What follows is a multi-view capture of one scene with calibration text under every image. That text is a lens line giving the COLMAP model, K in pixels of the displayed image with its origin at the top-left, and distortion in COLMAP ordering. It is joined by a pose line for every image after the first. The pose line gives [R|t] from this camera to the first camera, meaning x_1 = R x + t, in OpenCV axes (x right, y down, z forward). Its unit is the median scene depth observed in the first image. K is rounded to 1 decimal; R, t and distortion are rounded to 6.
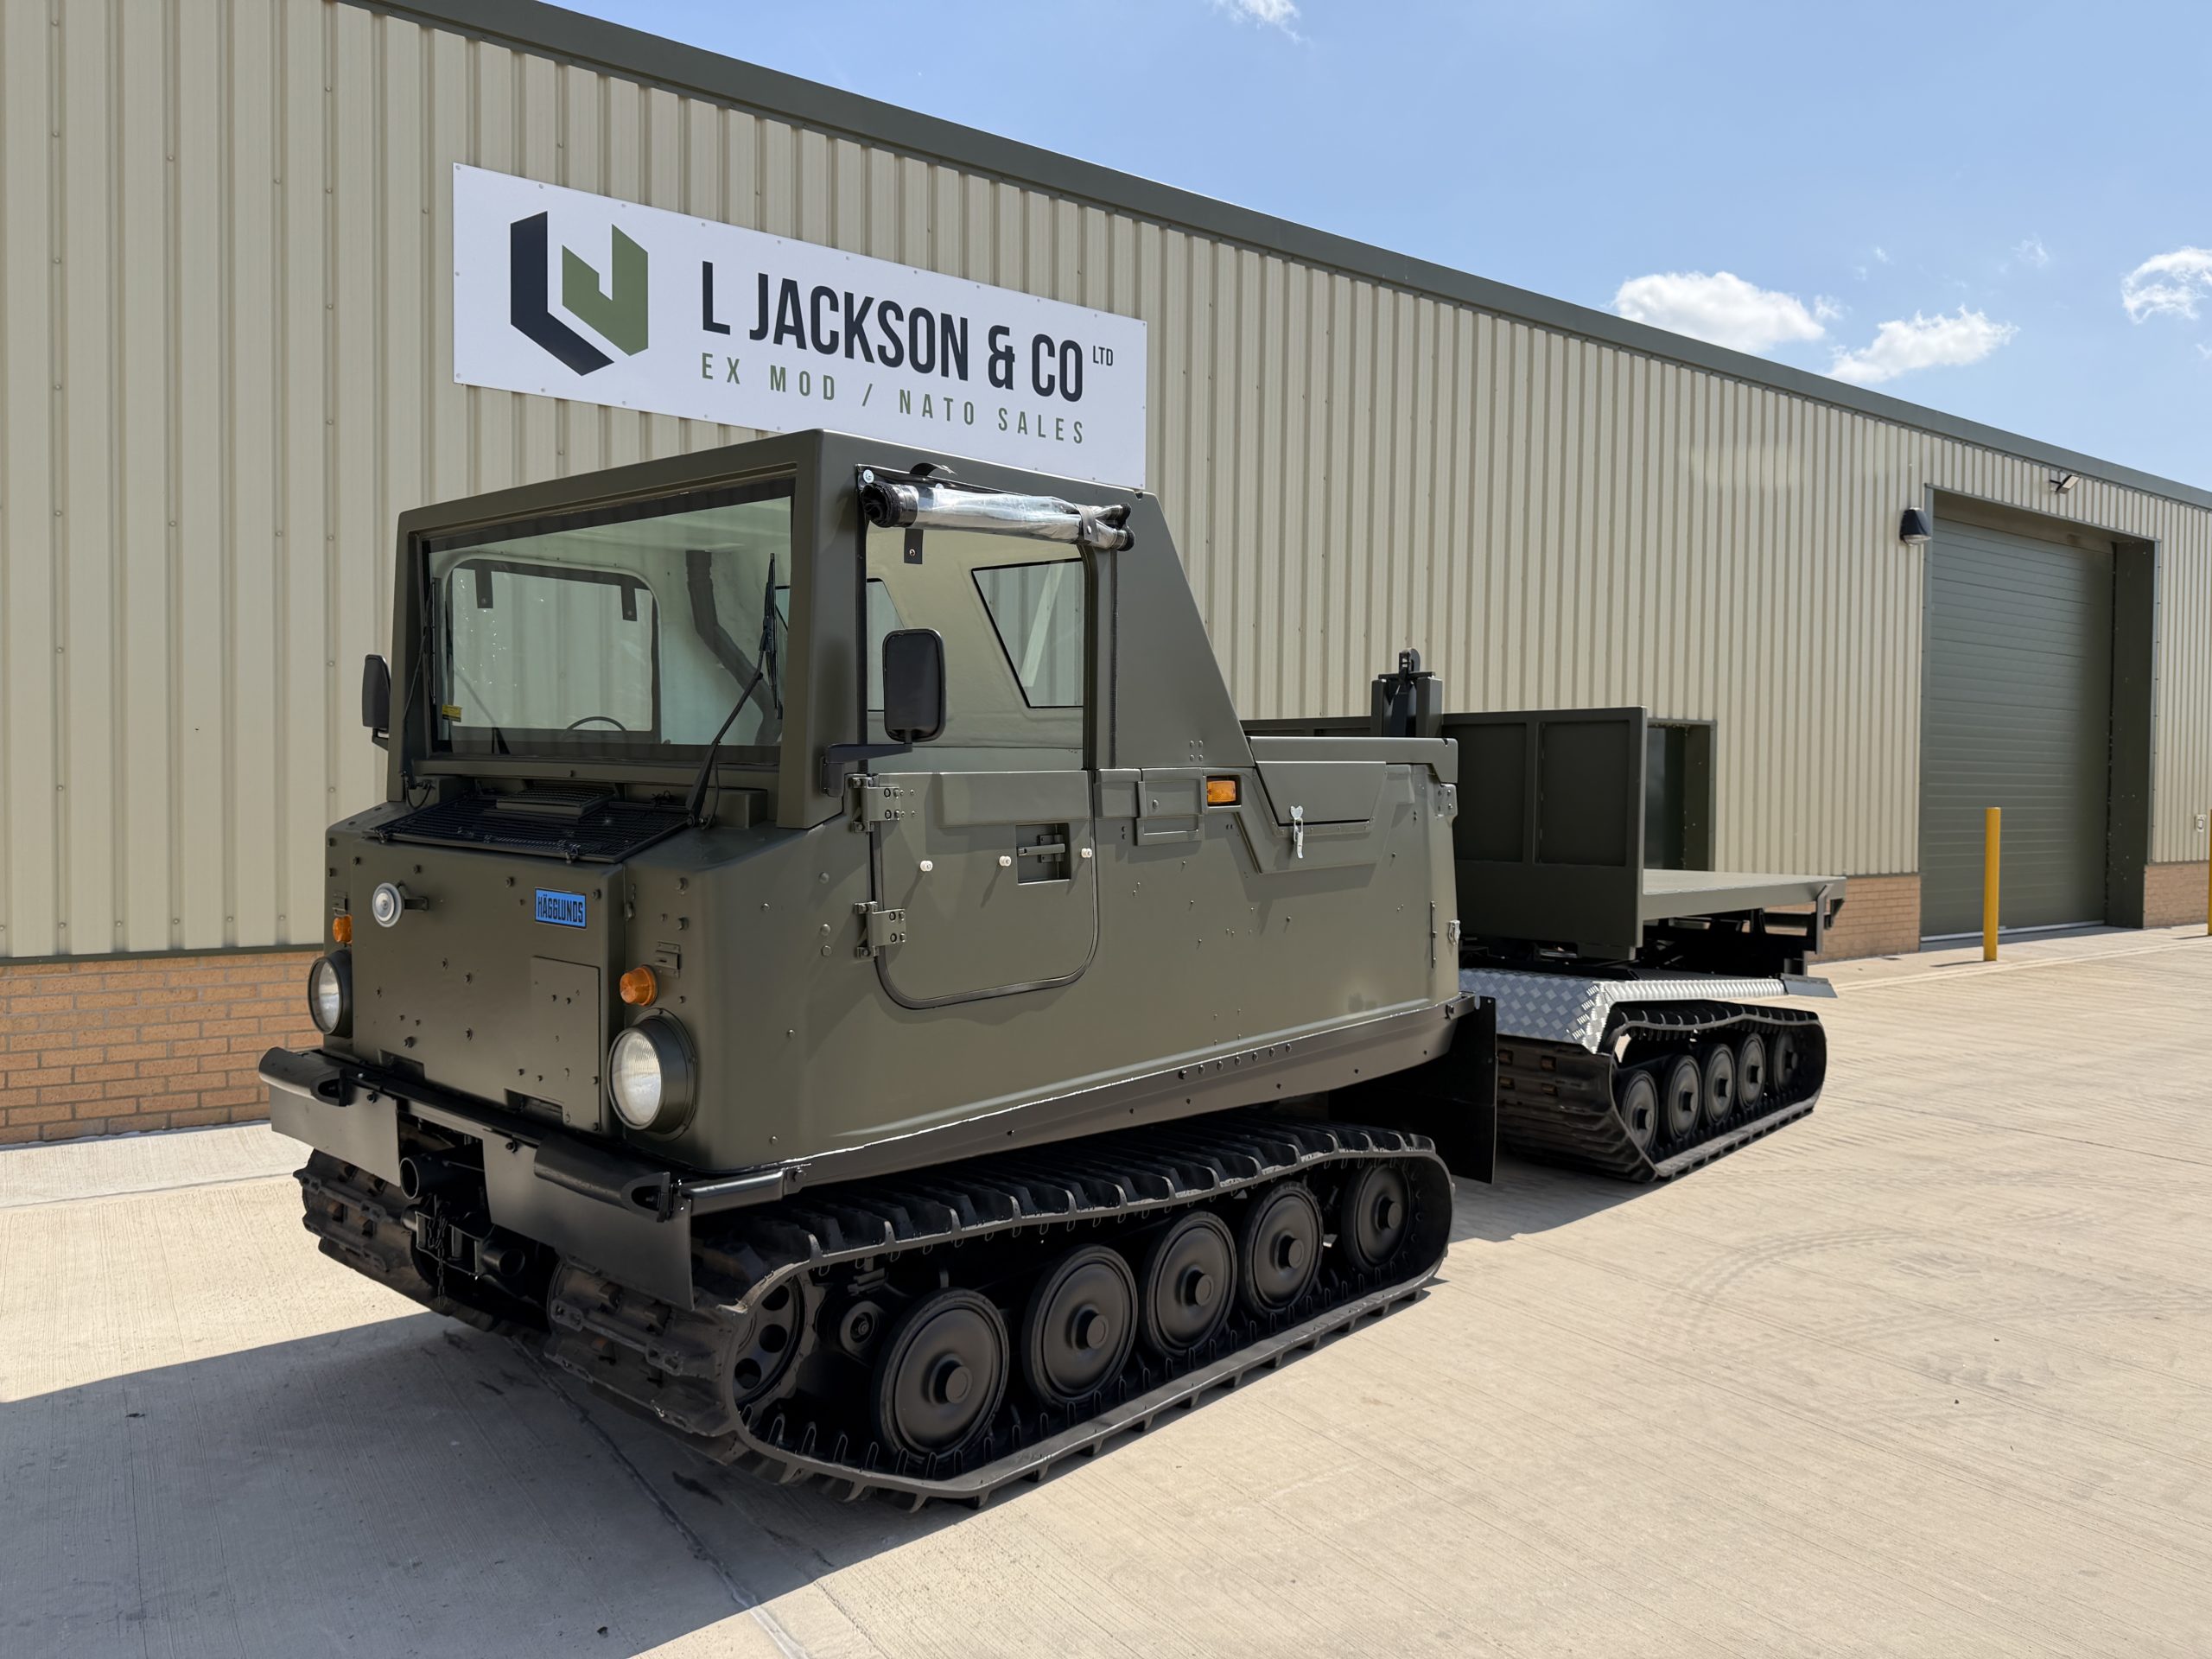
lens RADIAL K [[1560.6, 0, 1120.6], [0, 1560.6, 843.4], [0, 0, 1]] dist [0.047705, -0.054665]
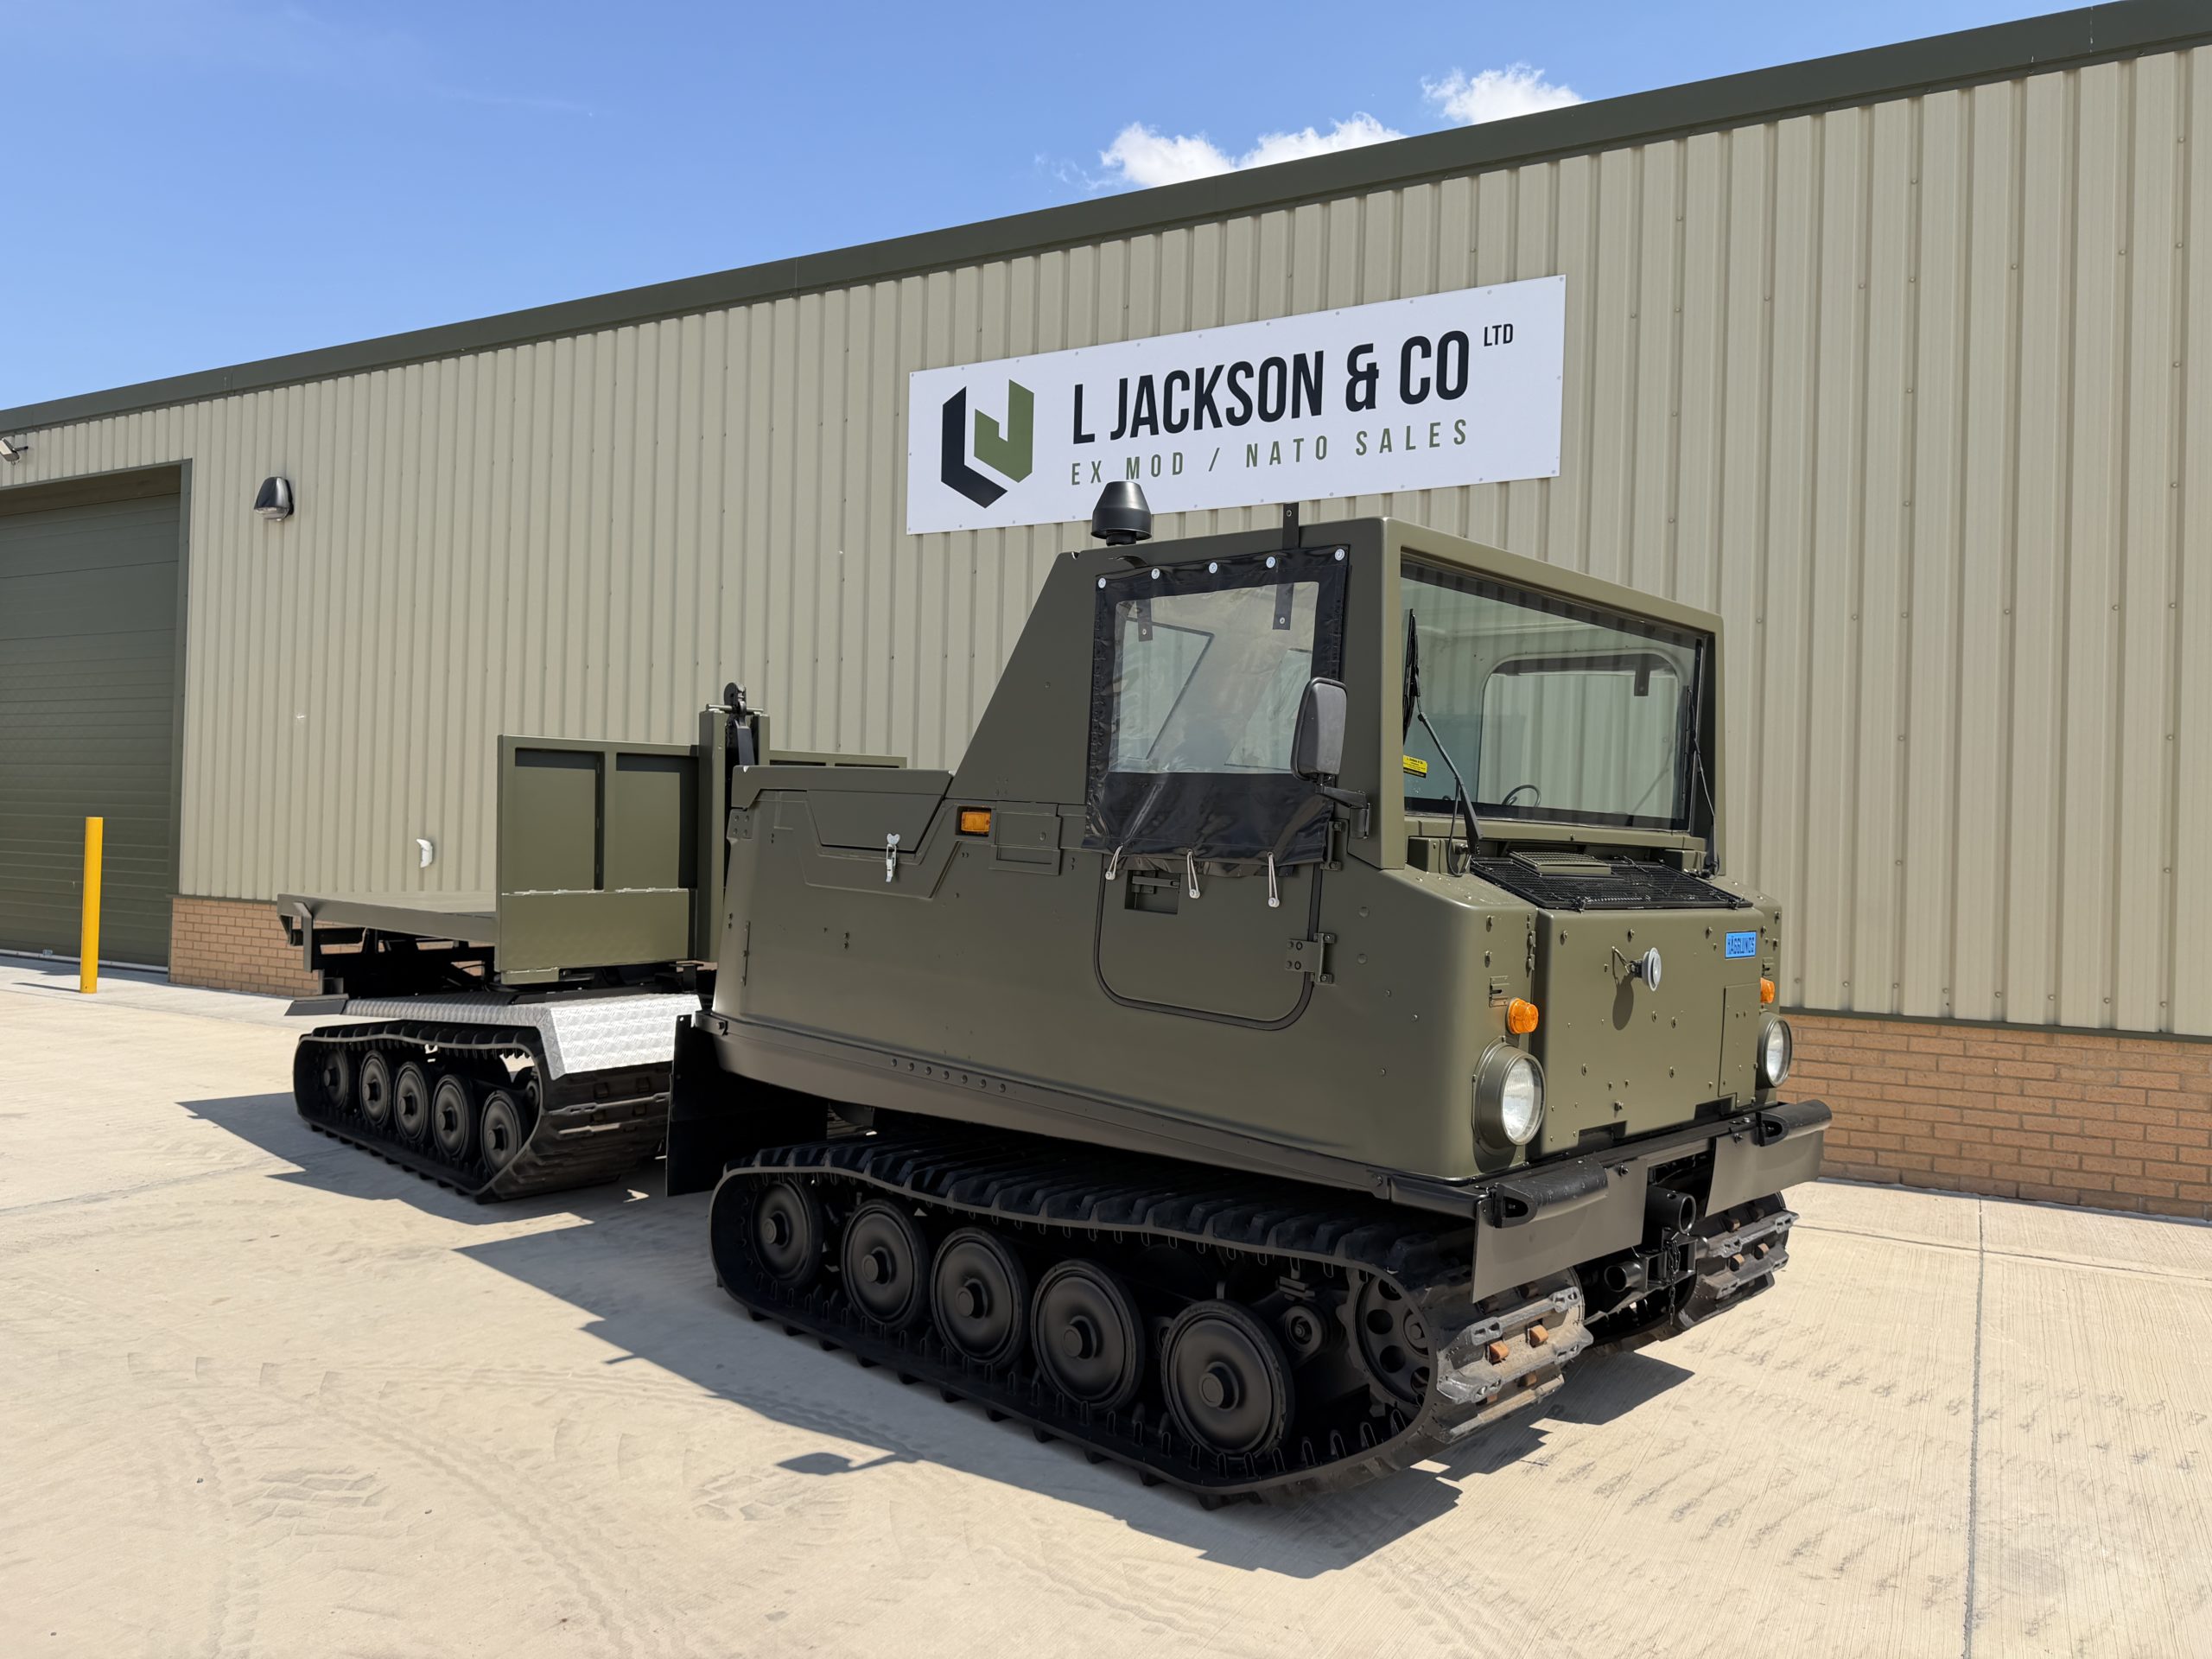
lens RADIAL K [[1560.6, 0, 1097.6], [0, 1560.6, 834.3], [0, 0, 1]] dist [0.047705, -0.054665]
pose [[0.422480, 0.000468, -0.906372, 0.768706], [-0.051885, 0.998373, -0.023669, -0.009619], [0.904886, 0.057027, 0.421817, 0.523147]]
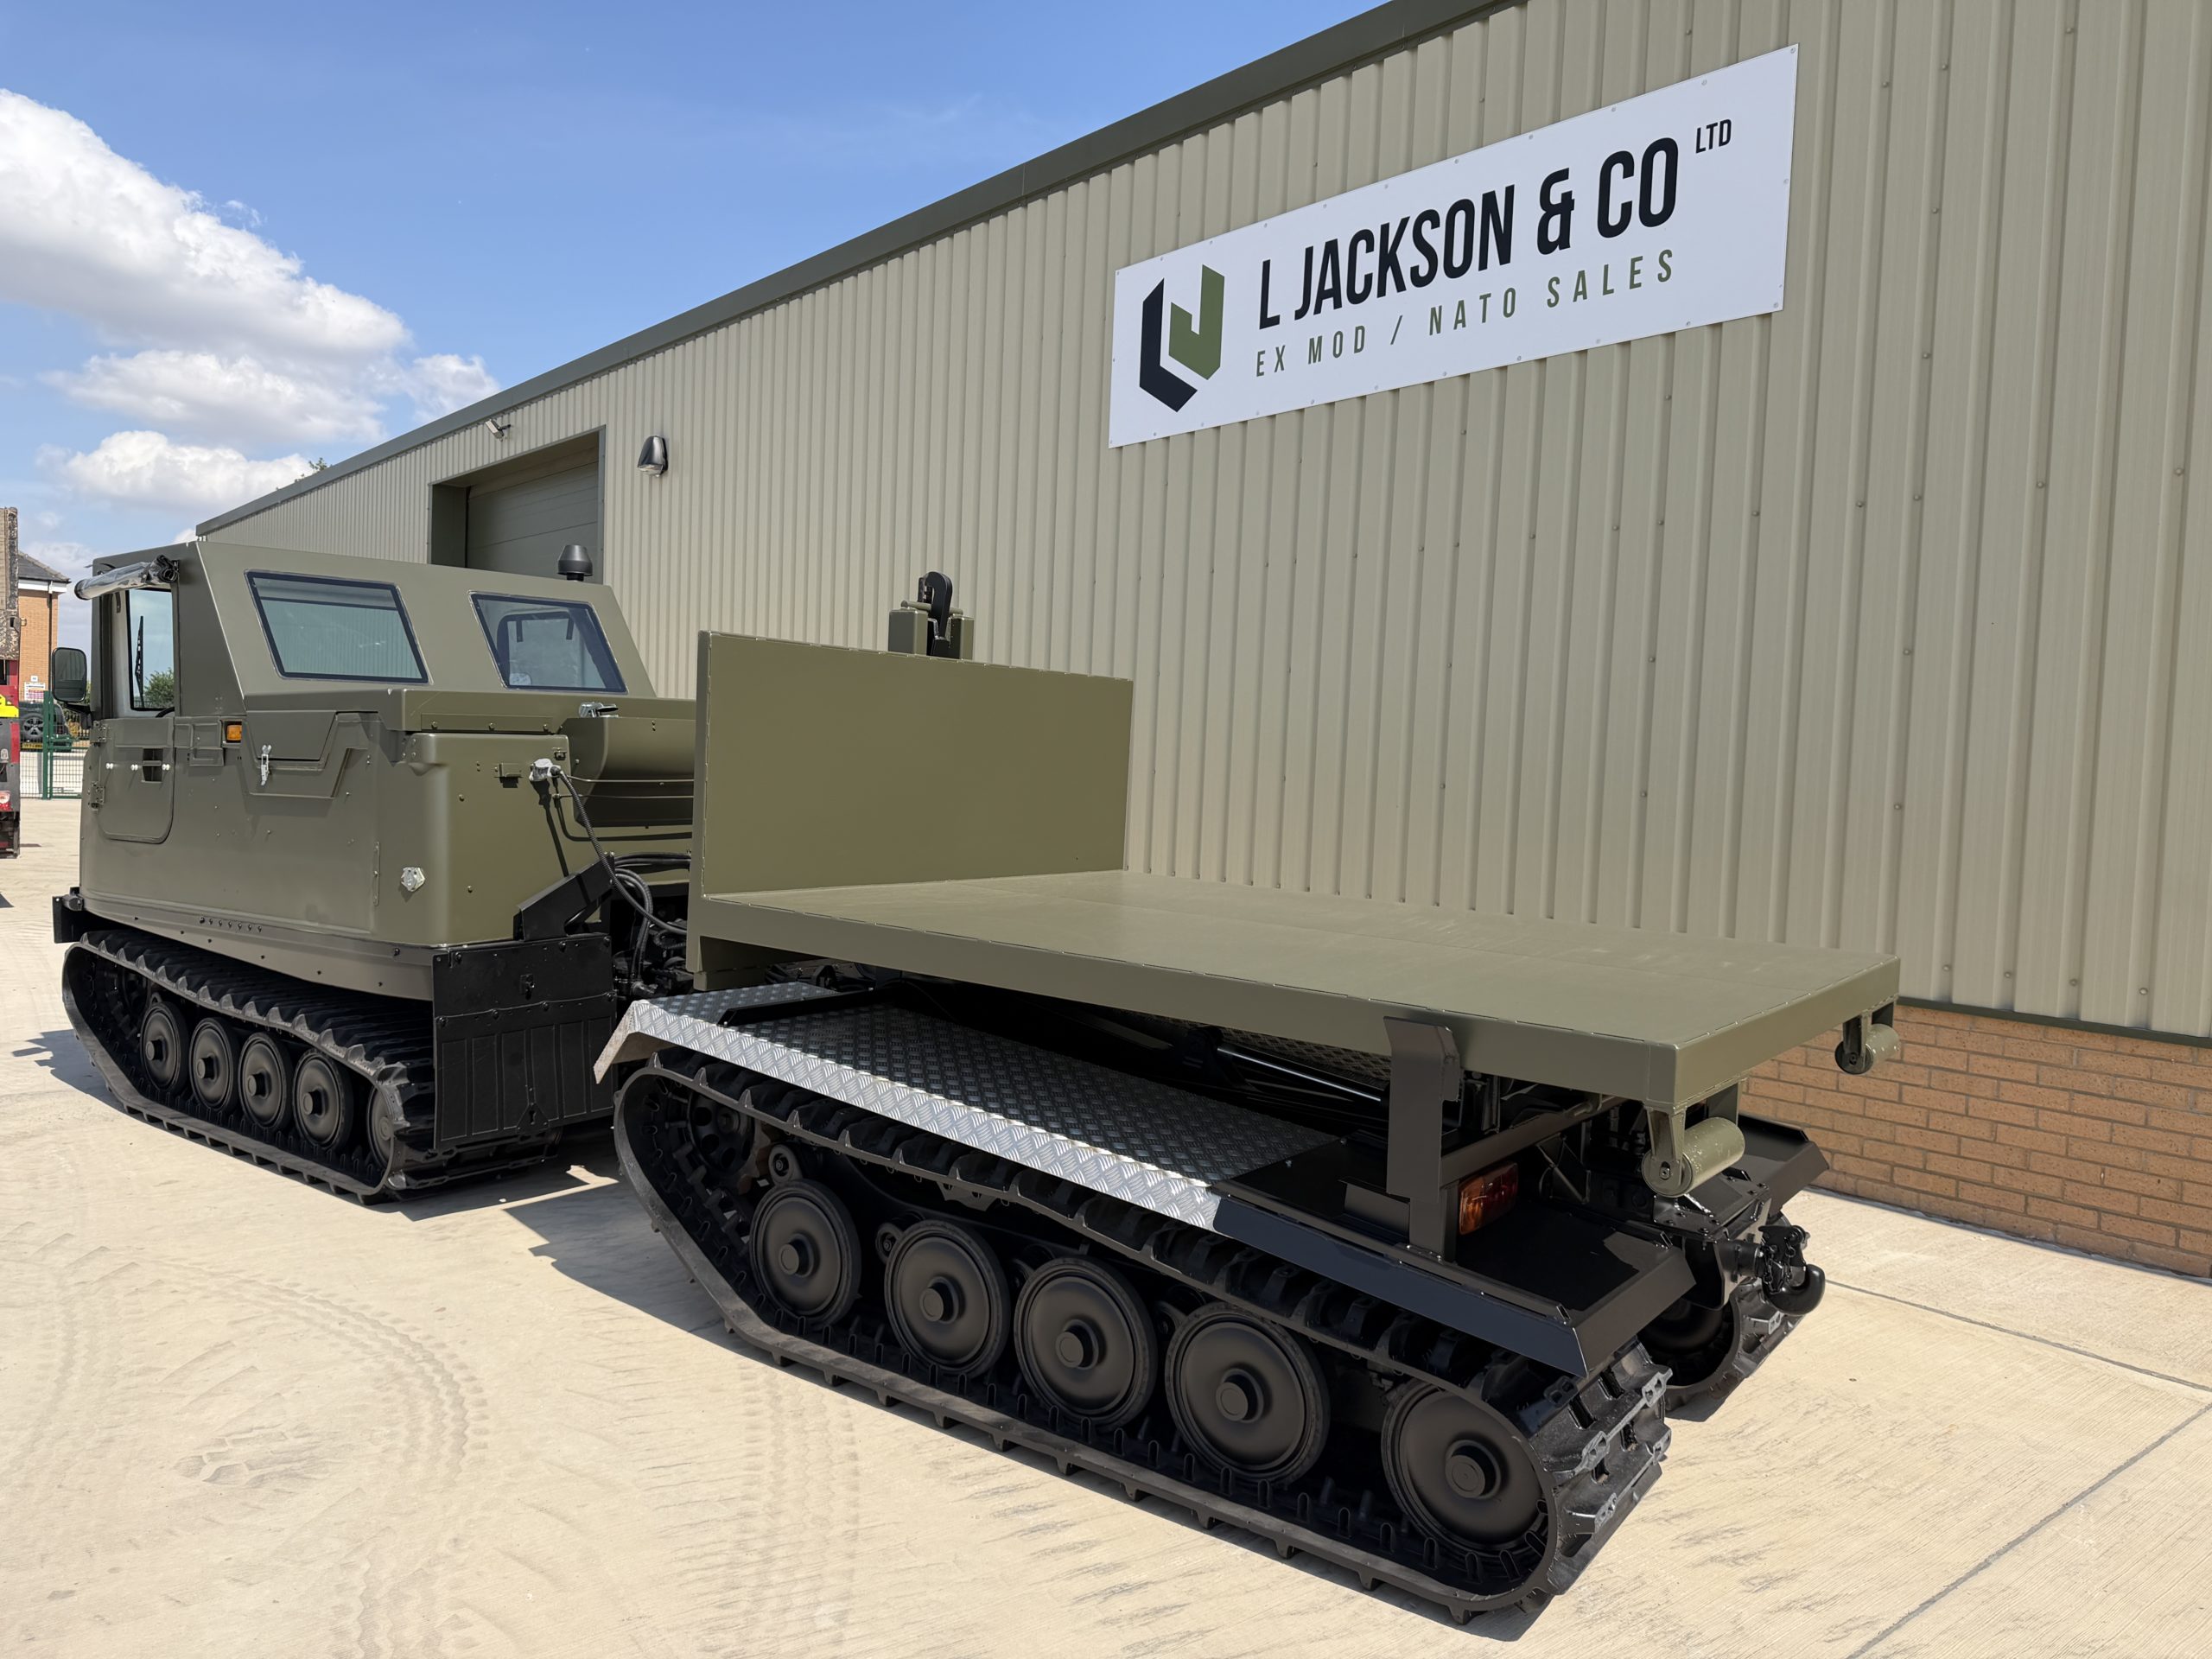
lens RADIAL K [[1560.6, 0, 1082.1], [0, 1560.6, 835.1], [0, 0, 1]] dist [0.047705, -0.054665]
pose [[0.053446, 0.041944, -0.997689, 0.747369], [-0.070772, 0.996764, 0.038114, -0.024342], [0.996060, 0.068571, 0.056241, 0.818326]]
